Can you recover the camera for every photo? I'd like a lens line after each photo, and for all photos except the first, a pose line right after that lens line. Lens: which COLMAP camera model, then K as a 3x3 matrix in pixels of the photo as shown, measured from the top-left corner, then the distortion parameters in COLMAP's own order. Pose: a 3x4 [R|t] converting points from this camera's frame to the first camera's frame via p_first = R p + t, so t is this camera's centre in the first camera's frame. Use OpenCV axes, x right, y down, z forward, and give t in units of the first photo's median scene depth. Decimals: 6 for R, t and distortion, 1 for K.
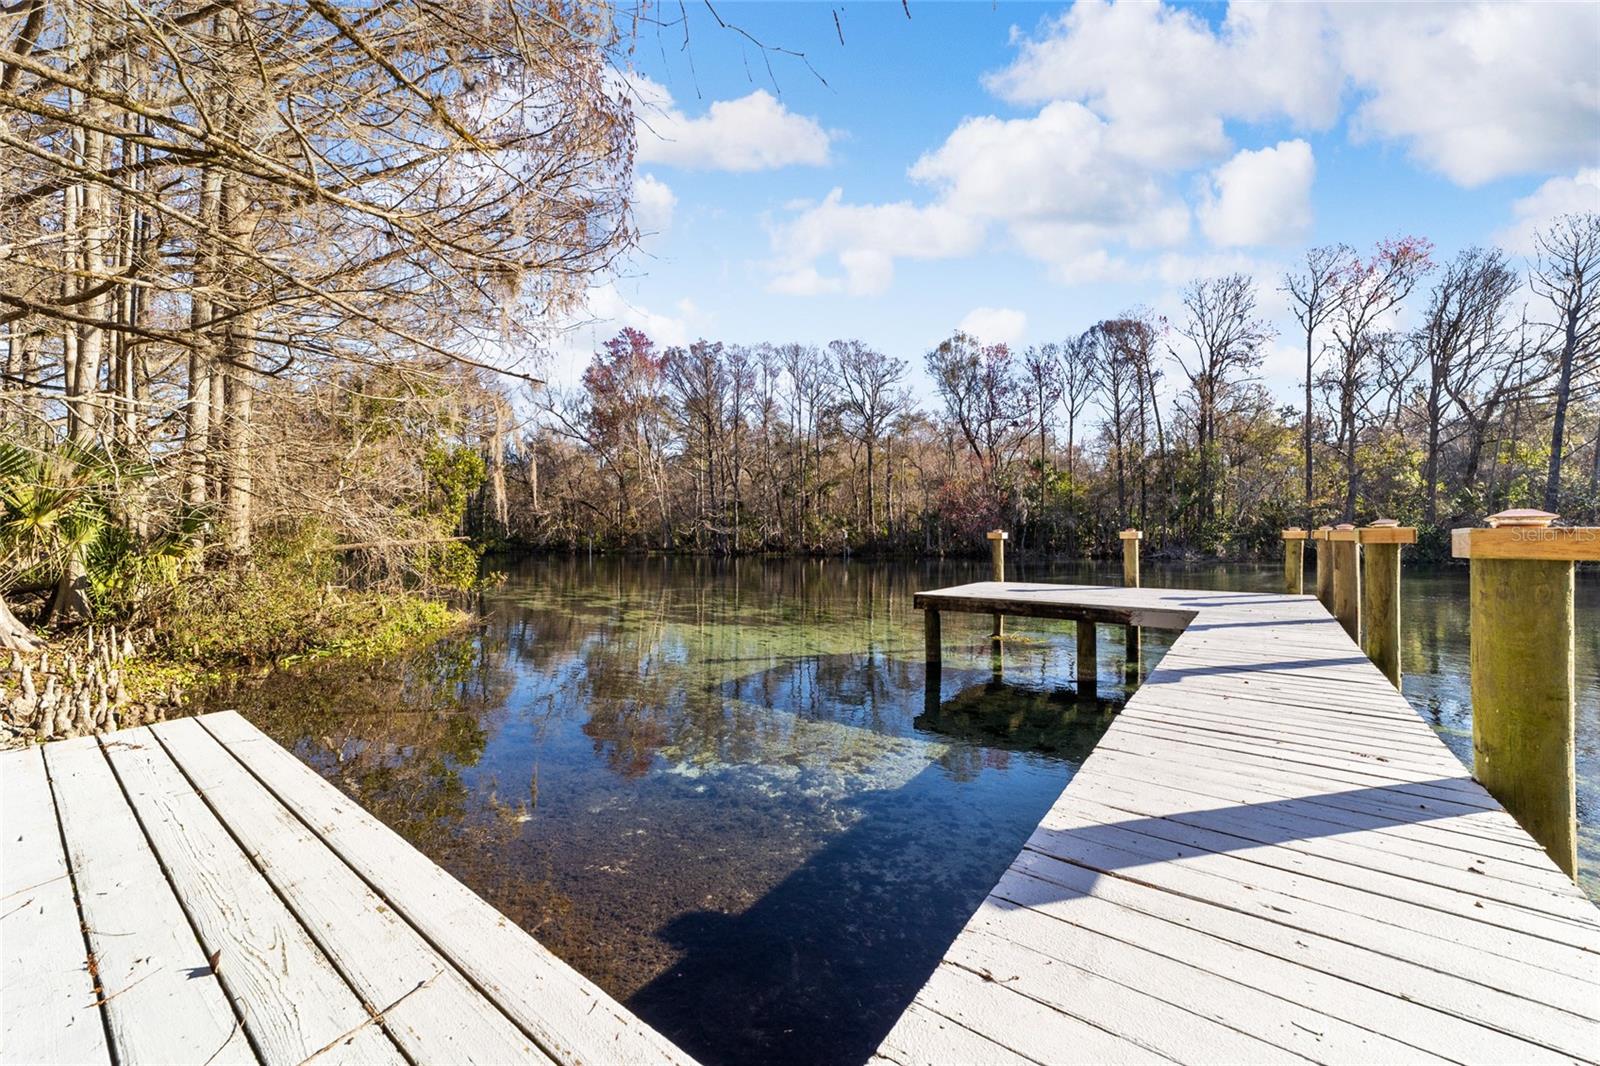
lens RADIAL K [[618.1, 0, 797.1], [0, 618.1, 535.2], [0, 0, 1]] dist [-0.012149, 0.008365]
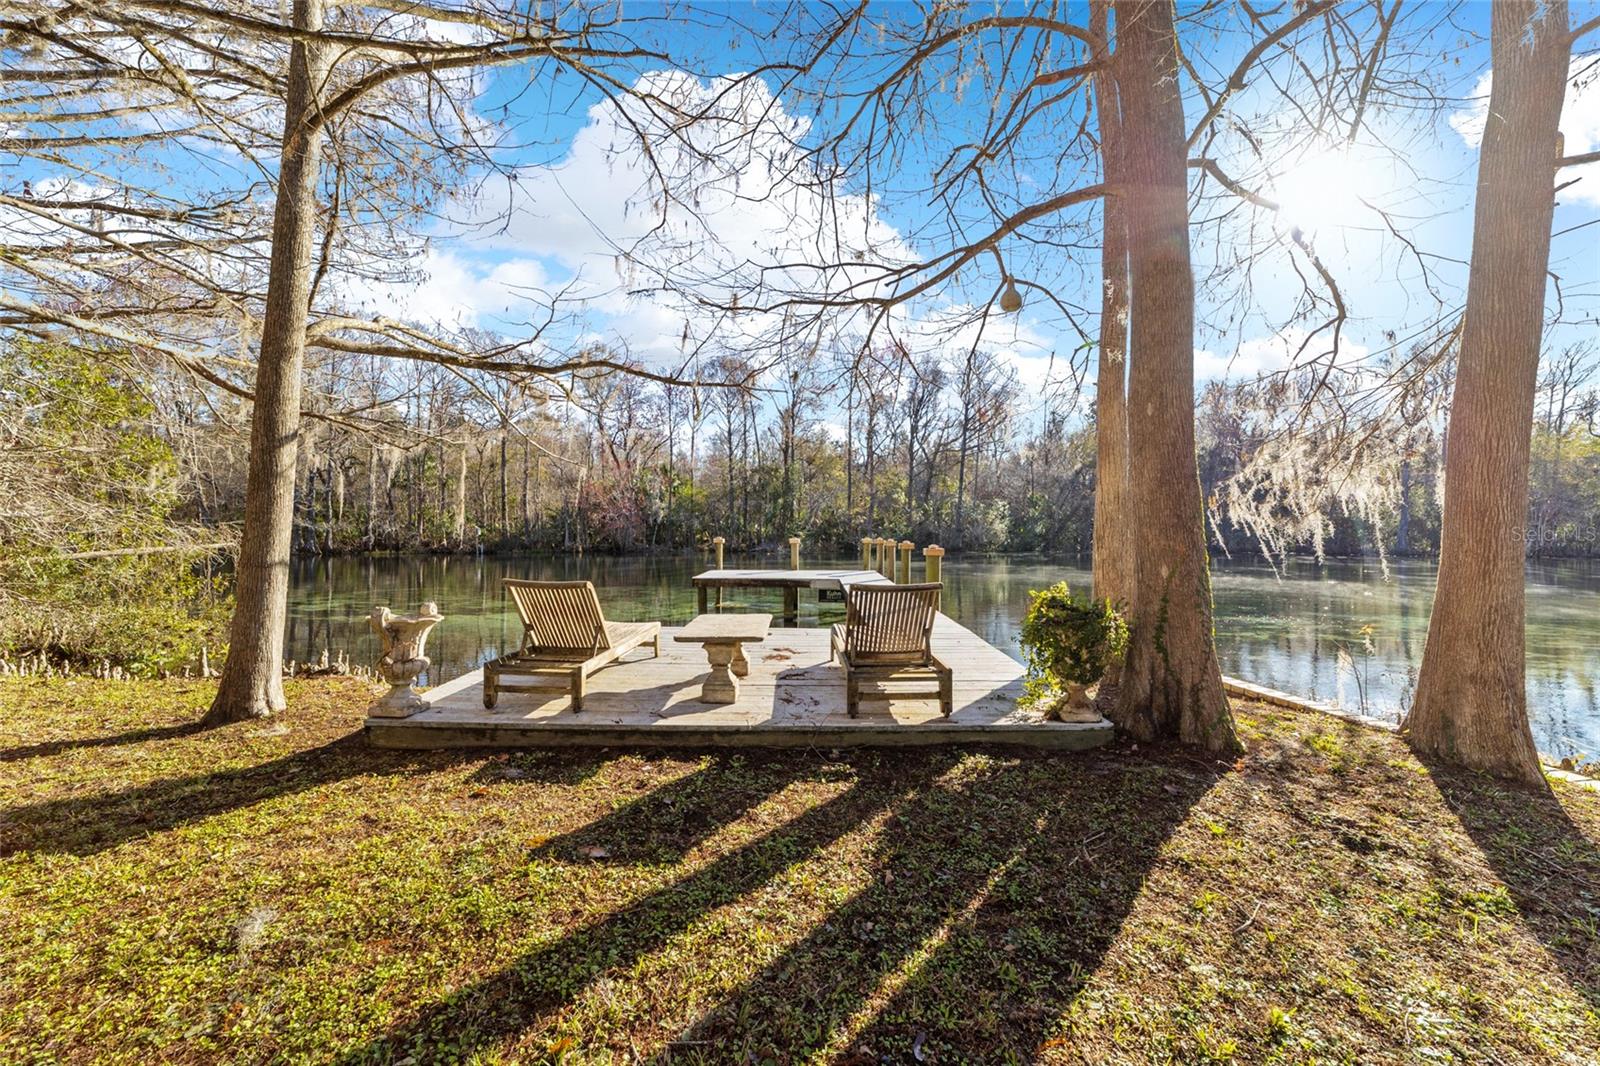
lens RADIAL K [[618.1, 0, 797.1], [0, 618.1, 535.2], [0, 0, 1]] dist [-0.012149, 0.008365]
pose [[0.814552, -0.001095, 0.580090, -0.081793], [-0.004462, 0.999957, 0.008154, -0.005831], [-0.580073, -0.009230, 0.814512, -0.080824]]
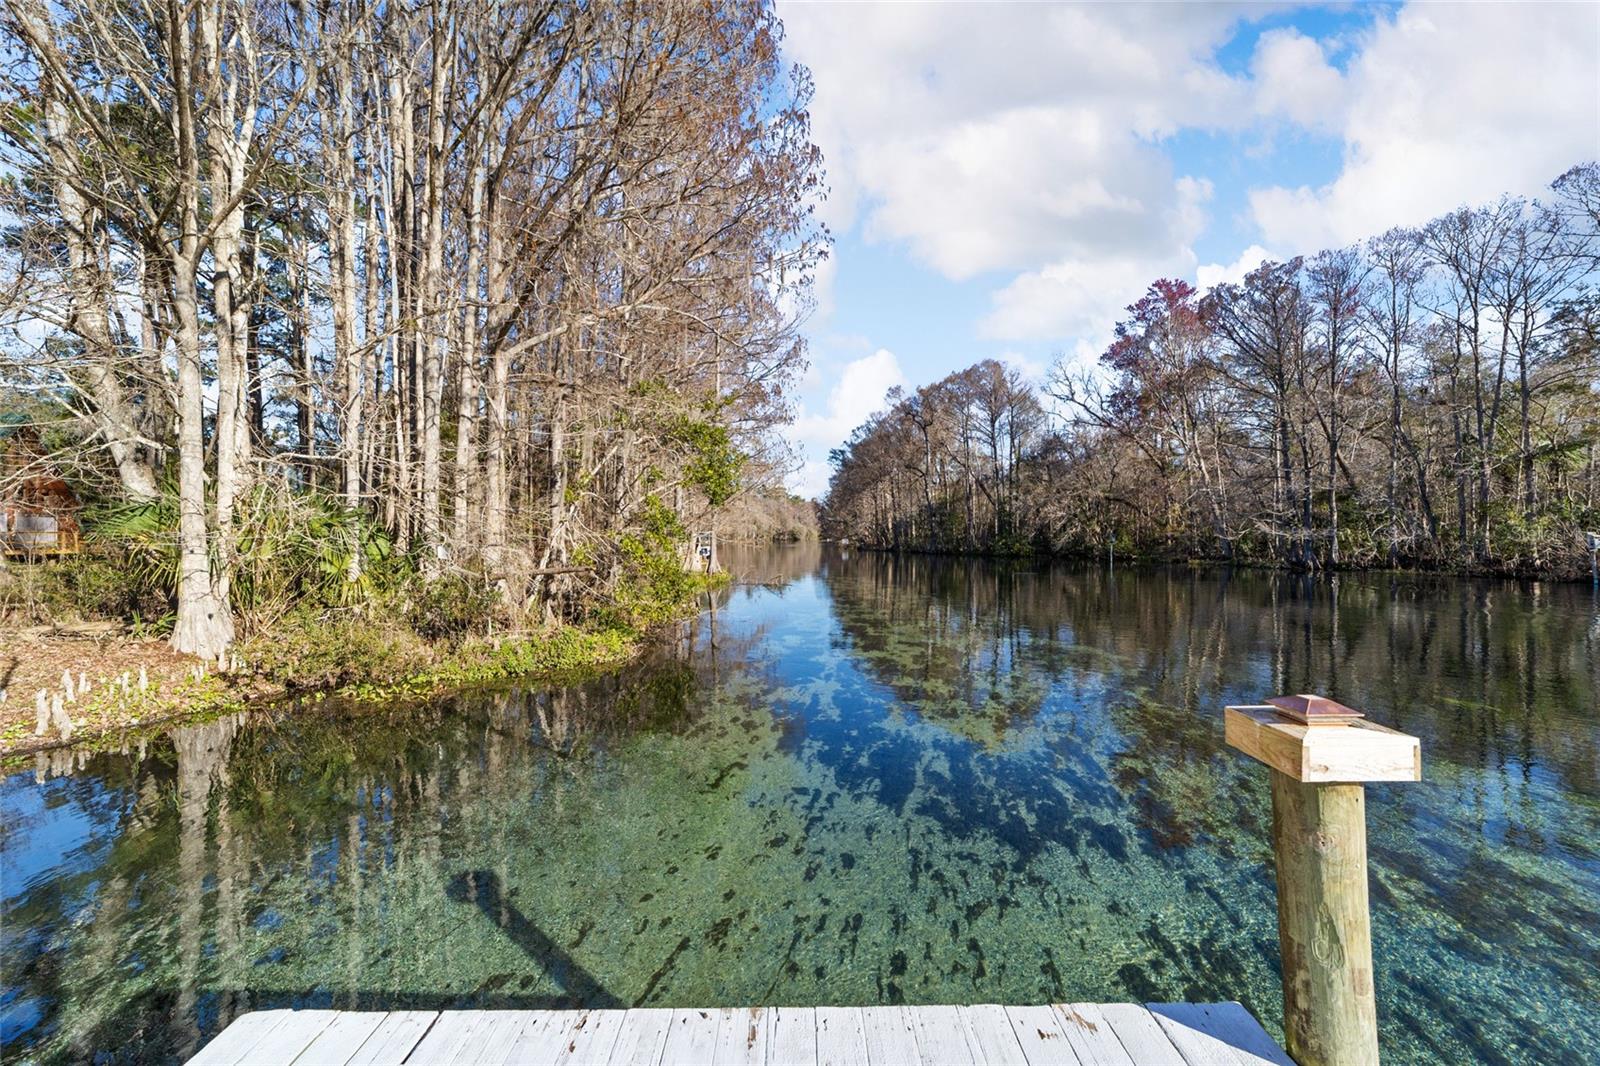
lens RADIAL K [[618.1, 0, 797.1], [0, 618.1, 535.2], [0, 0, 1]] dist [-0.012149, 0.008365]
pose [[0.618306, -0.001448, -0.785936, 0.079550], [0.003523, 0.999993, 0.000929, -0.010670], [0.785929, -0.003343, 0.618307, 0.177023]]
